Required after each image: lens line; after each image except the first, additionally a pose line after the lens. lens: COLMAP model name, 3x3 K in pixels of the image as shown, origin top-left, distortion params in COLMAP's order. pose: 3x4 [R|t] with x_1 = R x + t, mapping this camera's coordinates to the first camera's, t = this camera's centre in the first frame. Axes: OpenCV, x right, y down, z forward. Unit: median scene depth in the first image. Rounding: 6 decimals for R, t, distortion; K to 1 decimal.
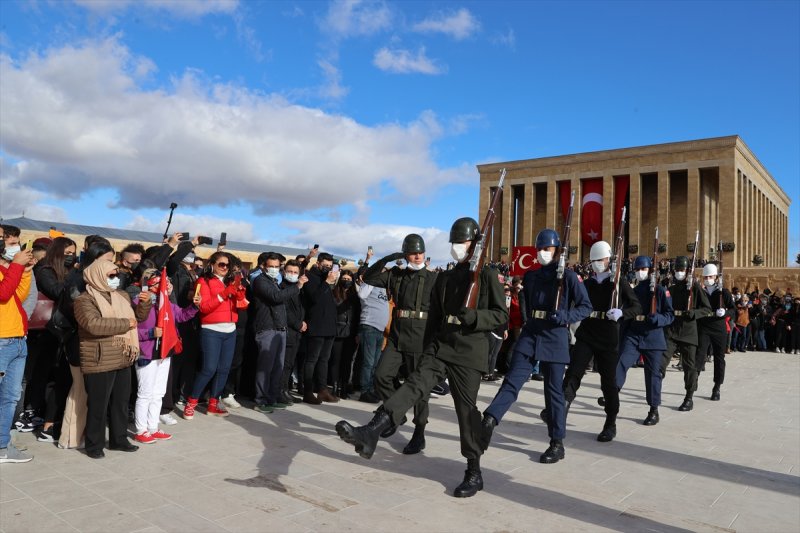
lens RADIAL K [[596.3, 0, 437.5], [0, 596.3, 258.1], [0, 0, 1]] dist [-0.065592, 0.002654]
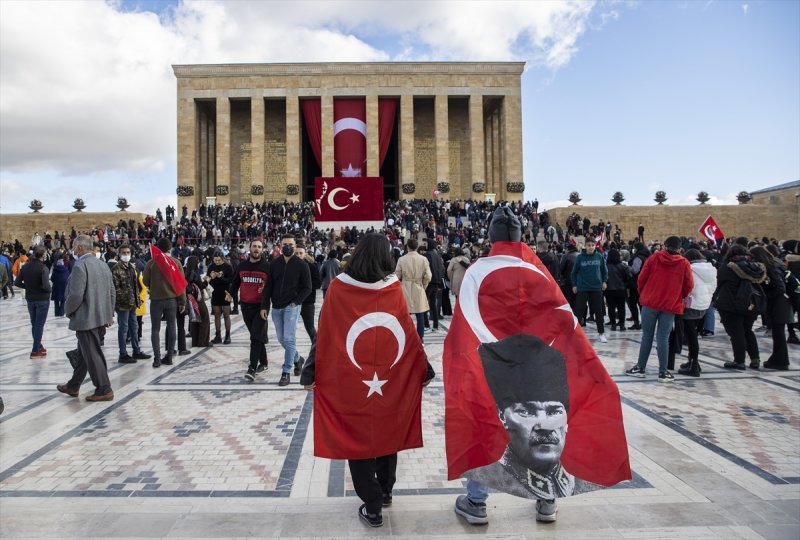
lens RADIAL K [[605.6, 0, 361.7], [0, 605.6, 257.2], [0, 0, 1]] dist [-0.088376, 0.004385]
pose [[0.783579, -0.044682, 0.619683, -0.231775], [0.005106, 0.997840, 0.065492, 0.023385], [-0.621271, -0.048154, 0.782115, 0.388267]]
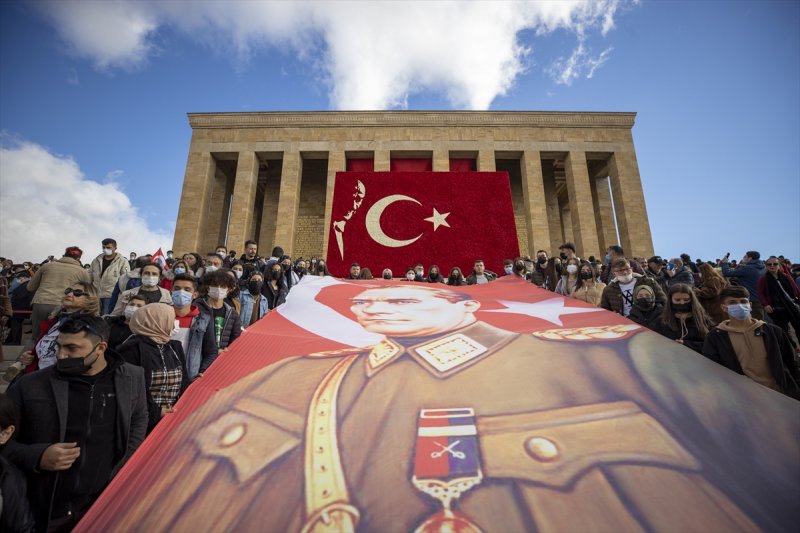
lens RADIAL K [[365.9, 0, 400.0], [0, 365.9, 266.5], [0, 0, 1]] dist [-0.044299, 0.014955]
pose [[0.798728, 0.119011, 0.589805, 0.053044], [-0.008045, 0.982268, -0.187307, 0.047395], [-0.601638, 0.144863, 0.785523, 0.775721]]
